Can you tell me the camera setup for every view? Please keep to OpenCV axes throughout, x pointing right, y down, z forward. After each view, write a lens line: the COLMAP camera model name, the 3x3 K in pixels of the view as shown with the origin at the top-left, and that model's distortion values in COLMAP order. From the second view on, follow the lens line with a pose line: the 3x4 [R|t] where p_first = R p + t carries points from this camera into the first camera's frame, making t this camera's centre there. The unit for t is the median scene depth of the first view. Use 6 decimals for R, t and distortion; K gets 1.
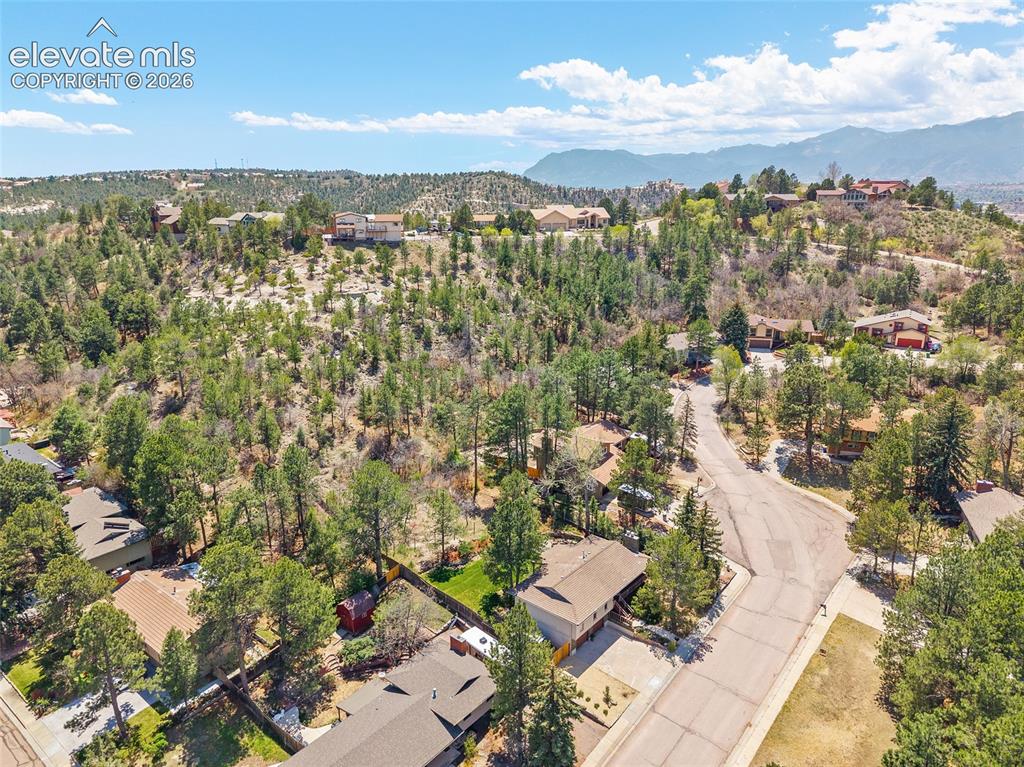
lens RADIAL K [[688.5, 0, 519.1], [0, 688.5, 385.7], [0, 0, 1]] dist [0.063305, -0.076972]
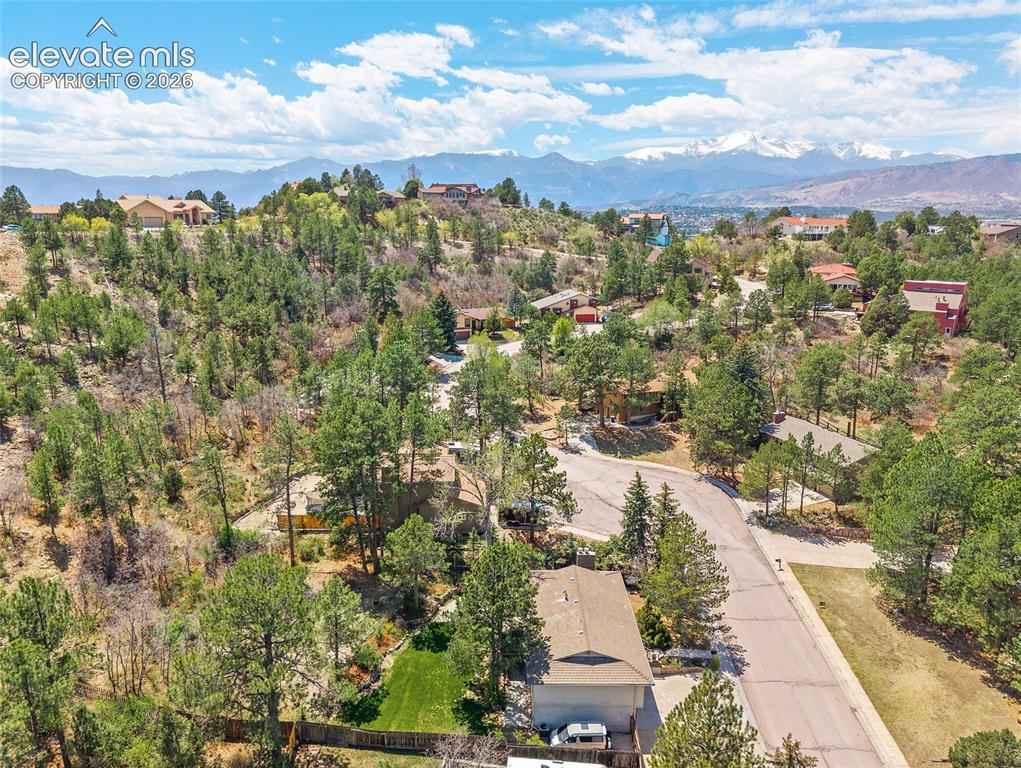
lens RADIAL K [[711.6, 0, 526.1], [0, 711.6, 383.0], [0, 0, 1]] dist [0.000559, -0.030457]
pose [[0.764815, -0.145299, 0.627651, -0.294937], [0.173082, 0.984760, 0.017062, 0.002080], [-0.620565, 0.095586, 0.778308, 0.326414]]
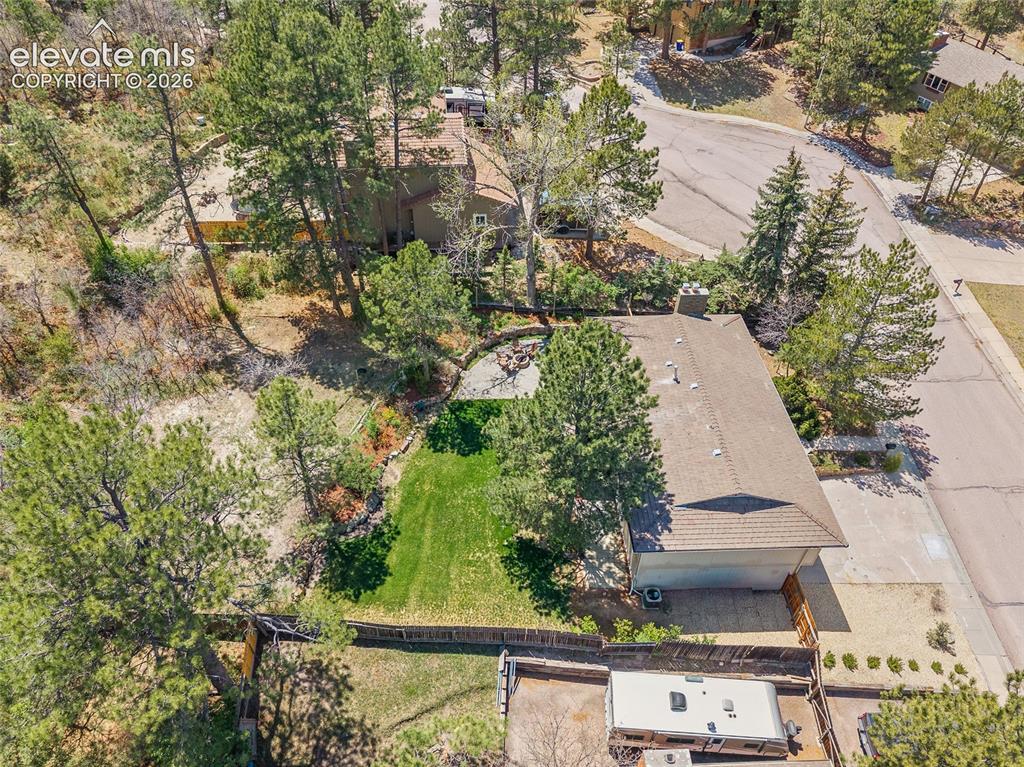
lens RADIAL K [[688.5, 0, 519.1], [0, 688.5, 385.7], [0, 0, 1]] dist [0.063305, -0.076972]
pose [[0.745492, -0.445393, 0.495849, -0.160371], [0.175088, 0.848682, 0.499083, 0.008334], [-0.643106, -0.285245, 0.710669, 0.580763]]
